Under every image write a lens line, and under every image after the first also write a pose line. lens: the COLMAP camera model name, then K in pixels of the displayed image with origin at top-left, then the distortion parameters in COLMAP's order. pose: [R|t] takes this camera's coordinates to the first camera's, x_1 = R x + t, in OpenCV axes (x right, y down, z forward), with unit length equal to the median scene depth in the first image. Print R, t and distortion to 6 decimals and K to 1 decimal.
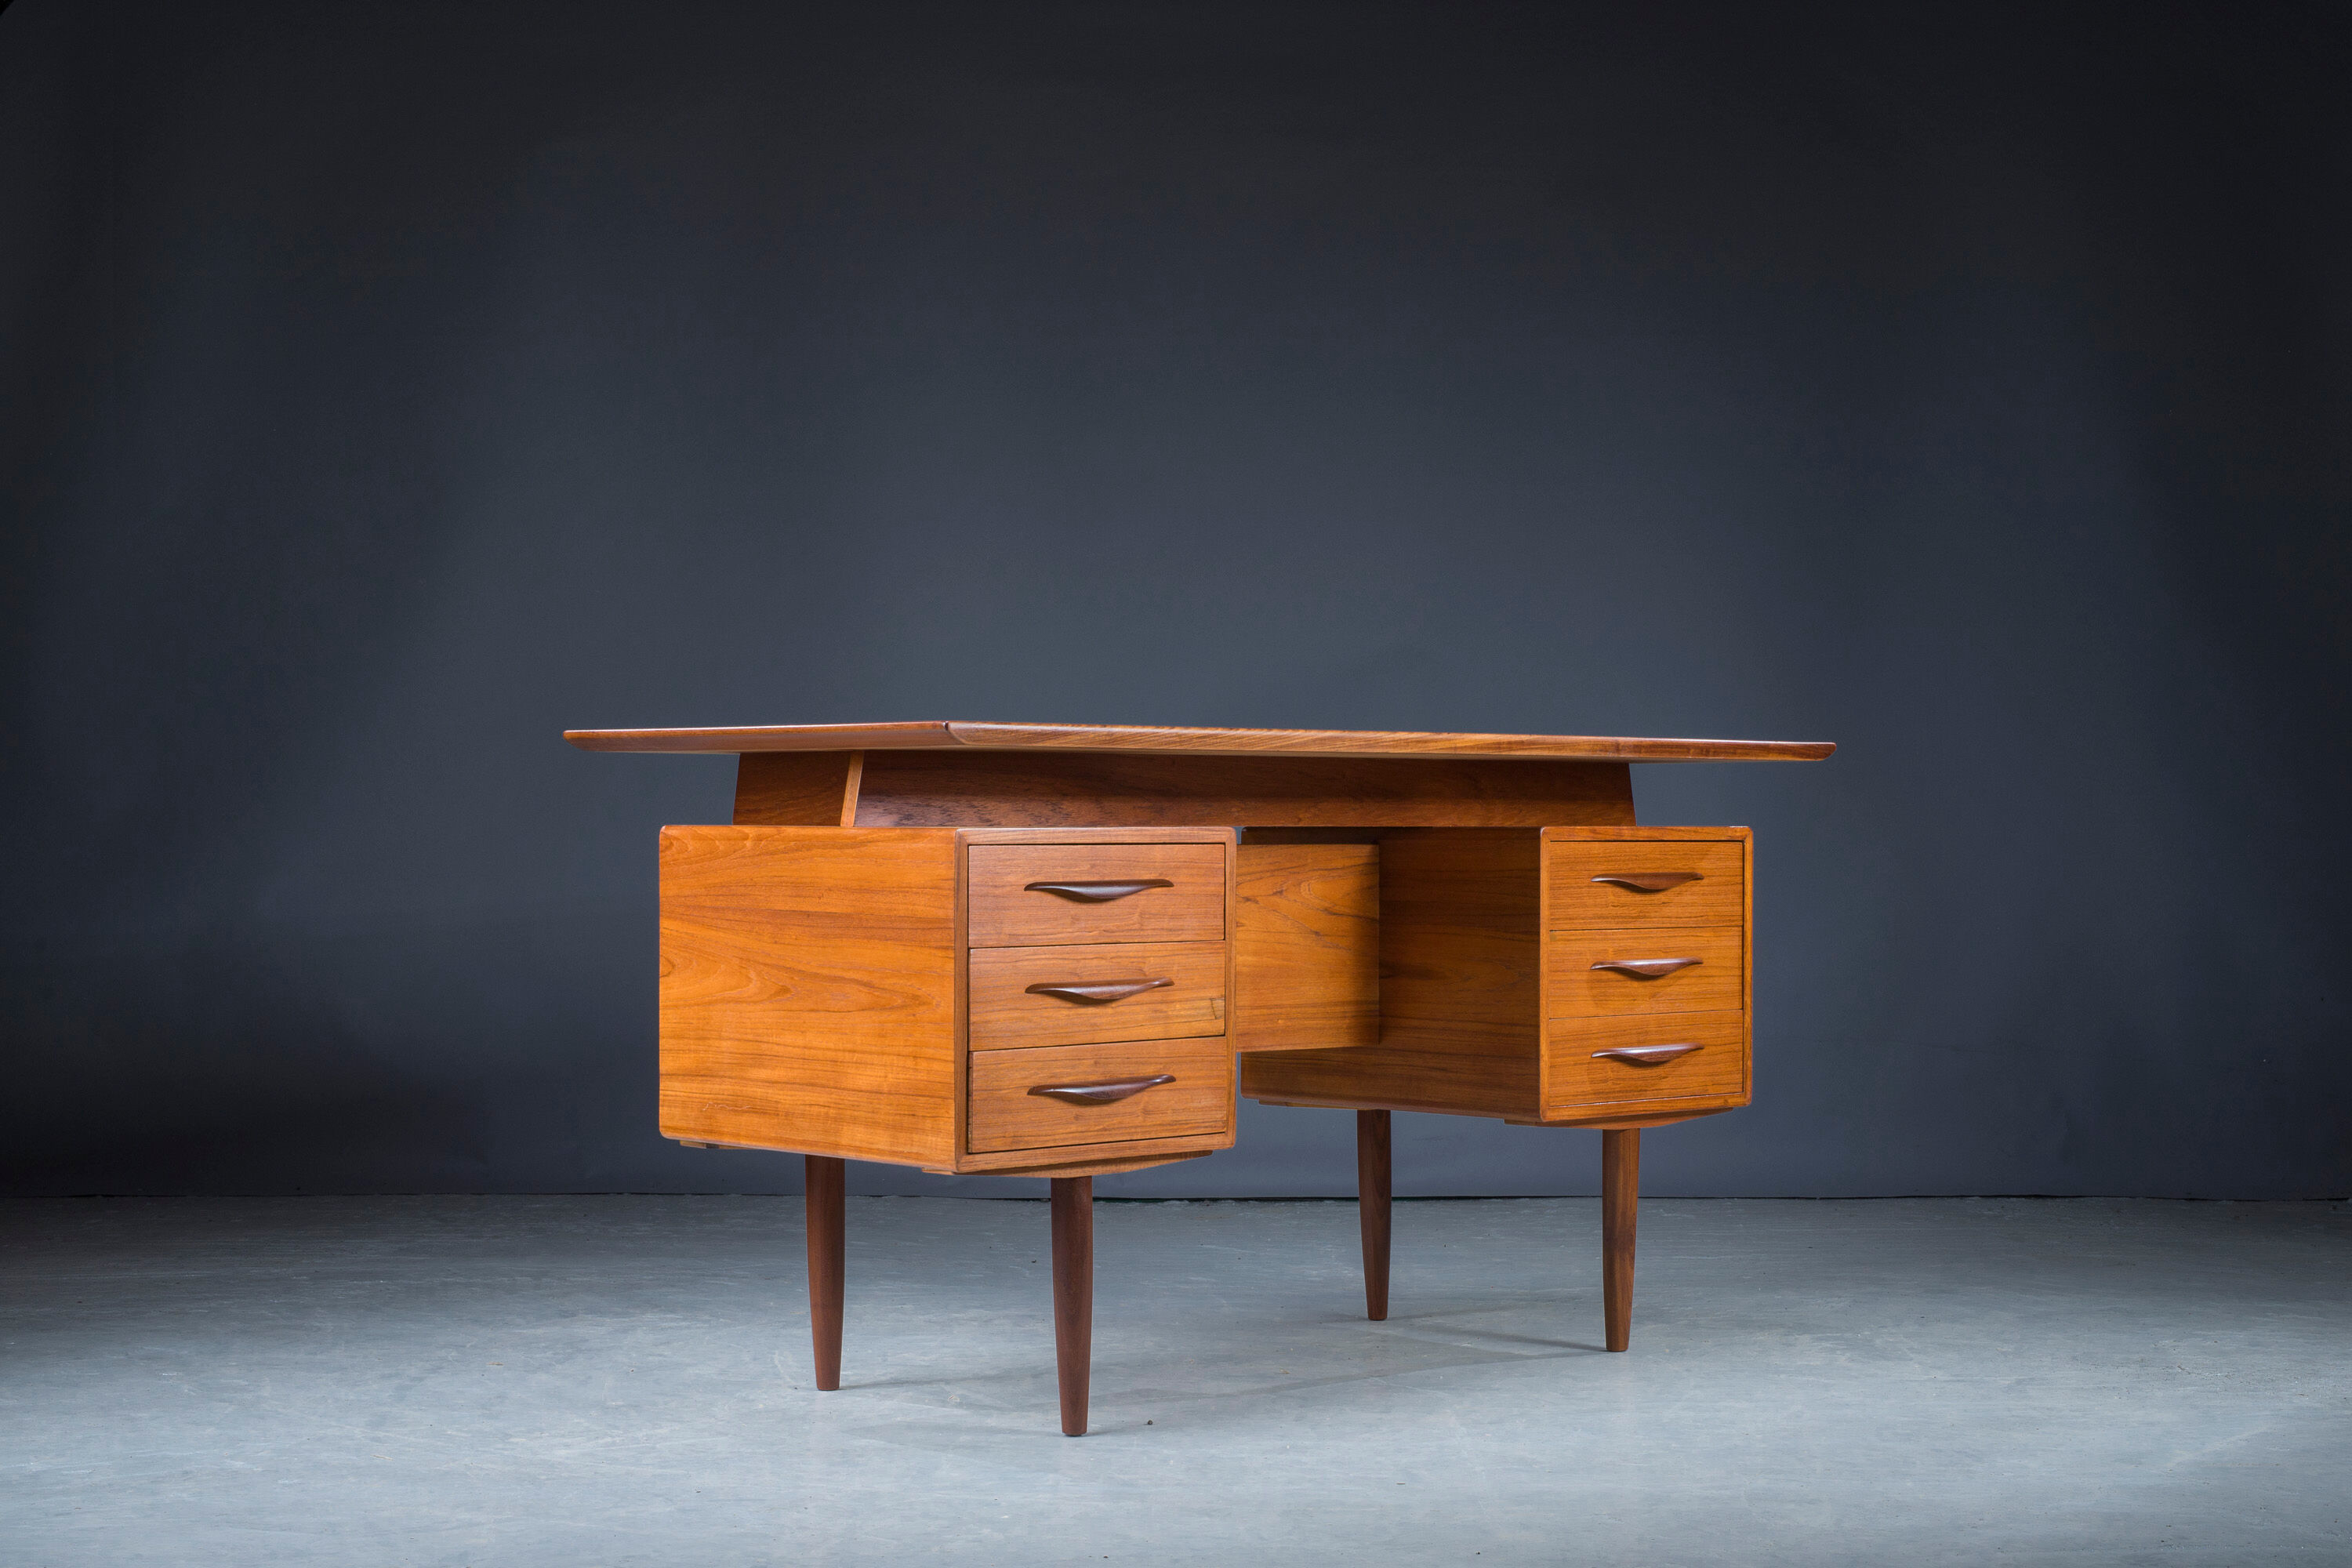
lens RADIAL K [[3811.5, 0, 1180.1], [0, 3811.5, 787.3], [0, 0, 1]] dist [-0.105798, 0.000000]
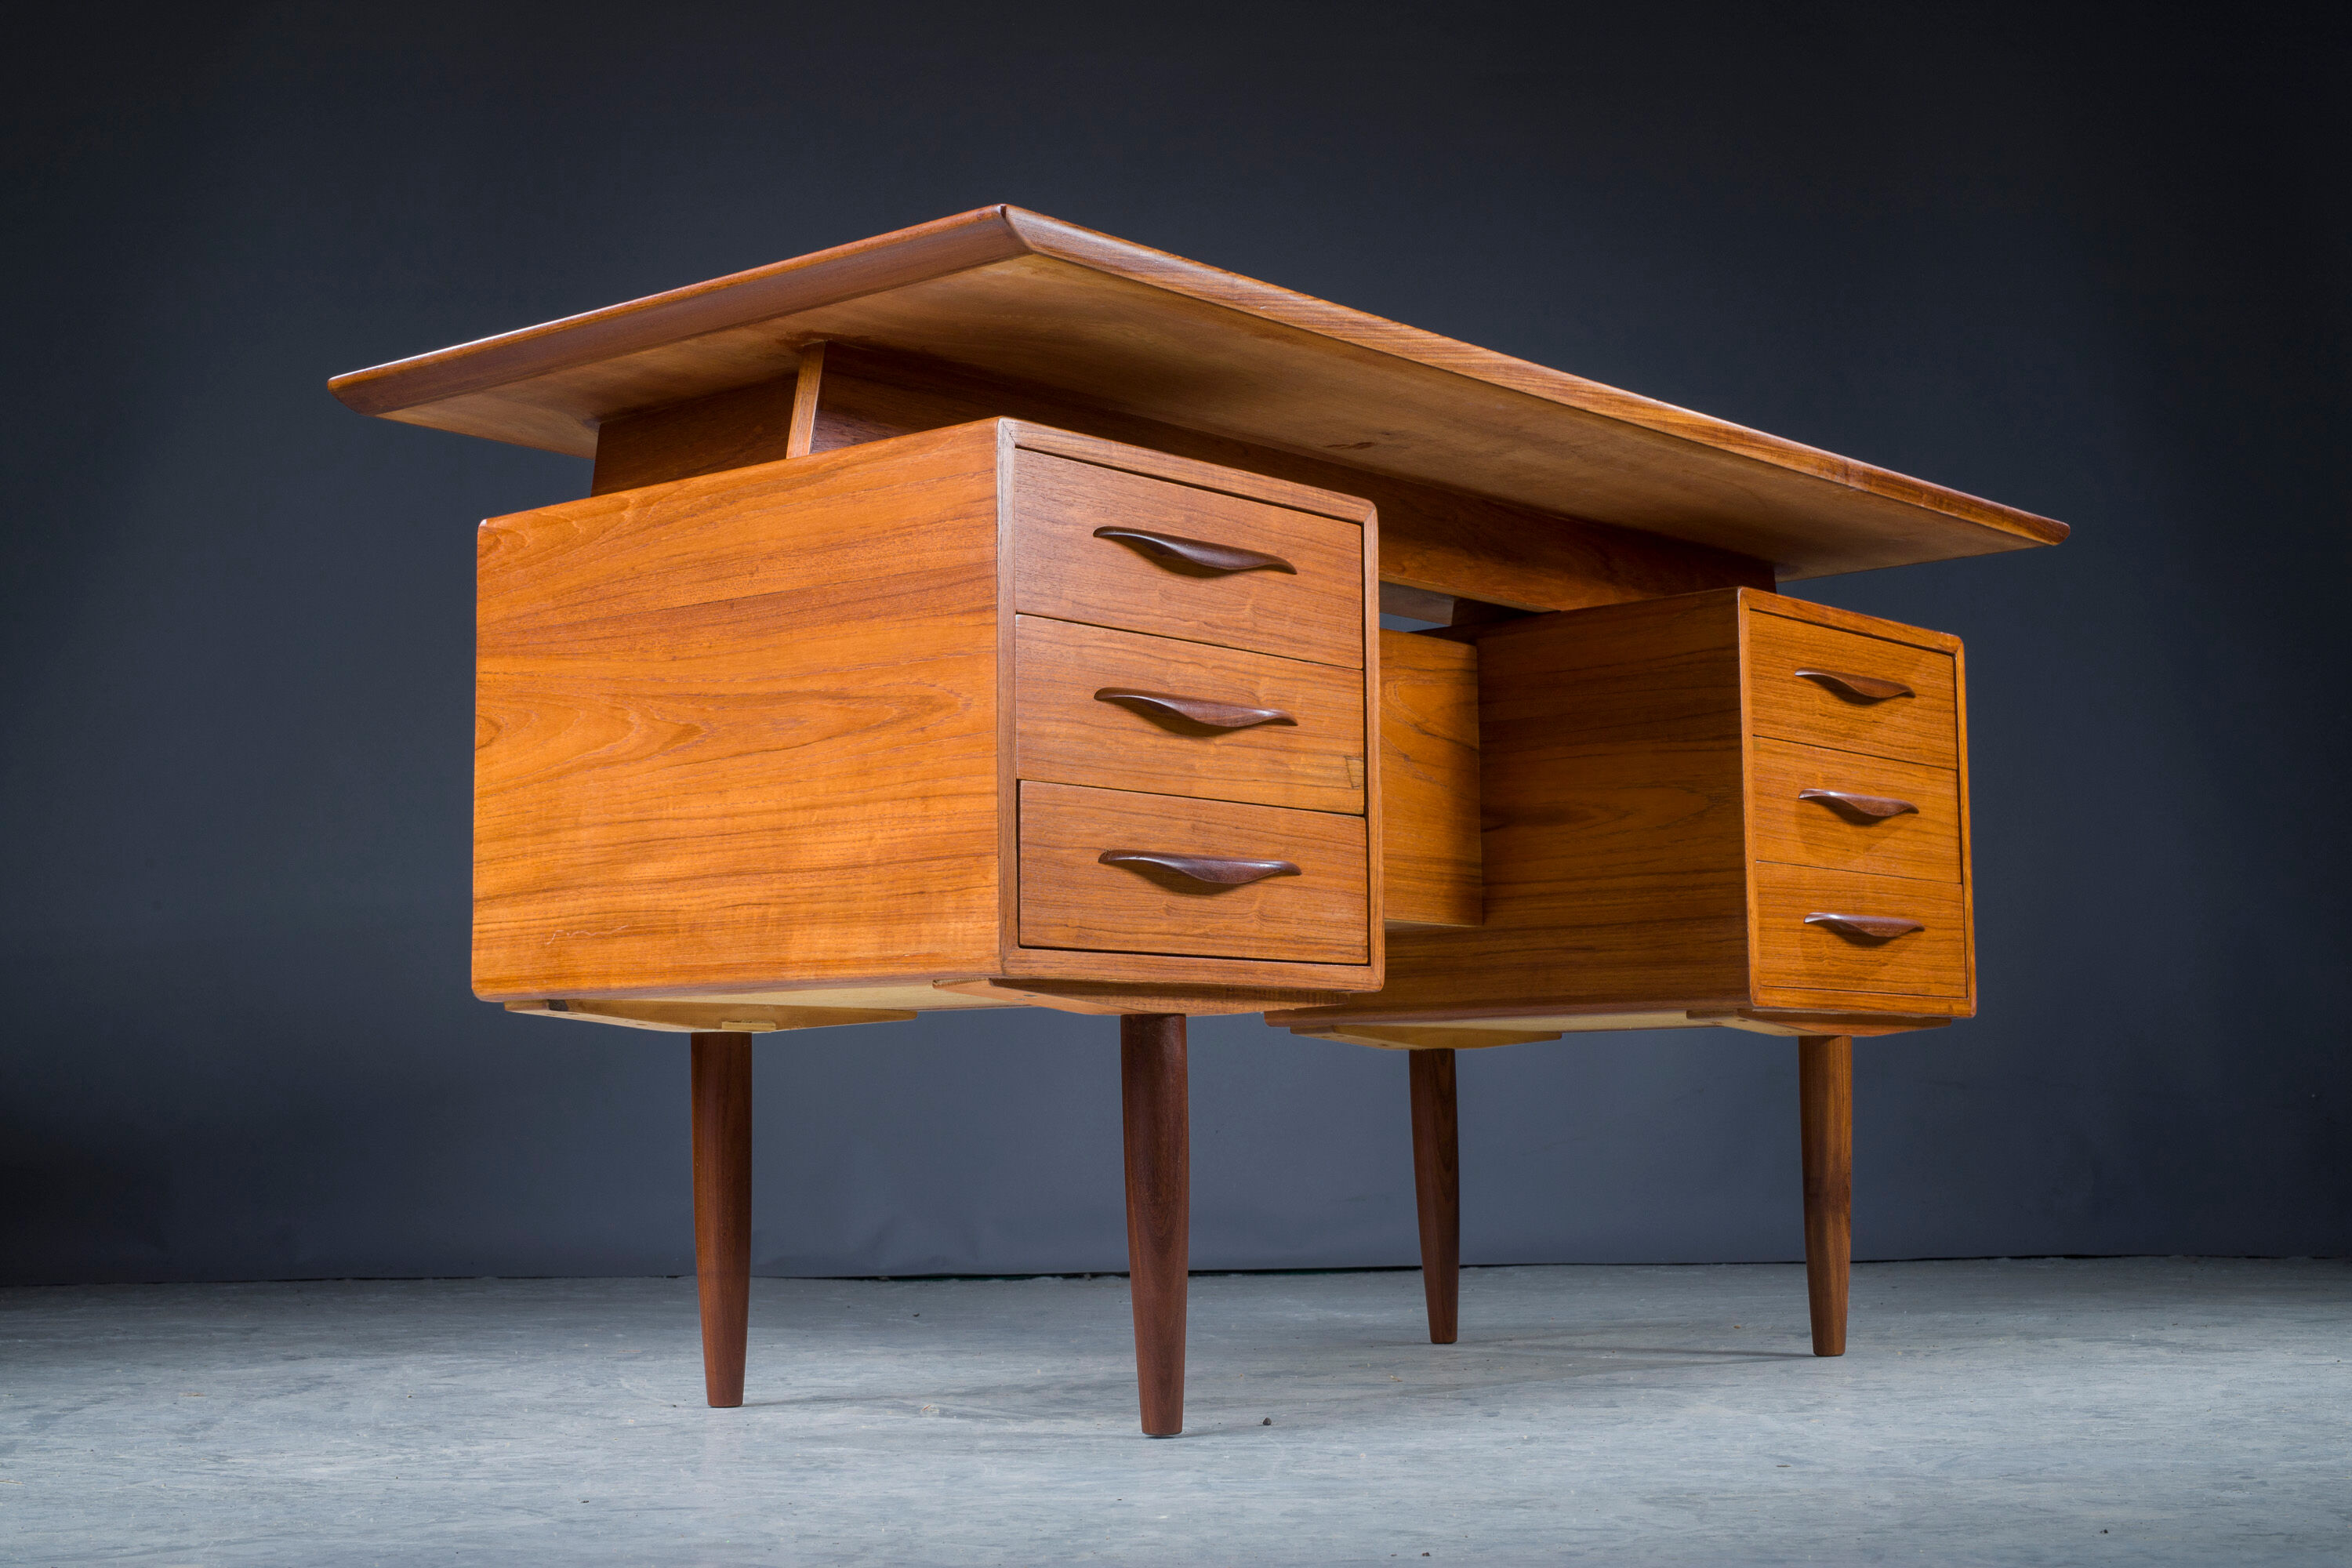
lens RADIAL K [[3387.5, 0, 1172.7], [0, 3387.5, 759.3], [0, 0, 1]] dist [-0.029972, 0.000000]
pose [[0.993315, 0.001500, 0.115429, -0.085841], [0.010826, 0.994299, -0.106075, 0.113877], [-0.114930, 0.106616, 0.987636, 0.421803]]
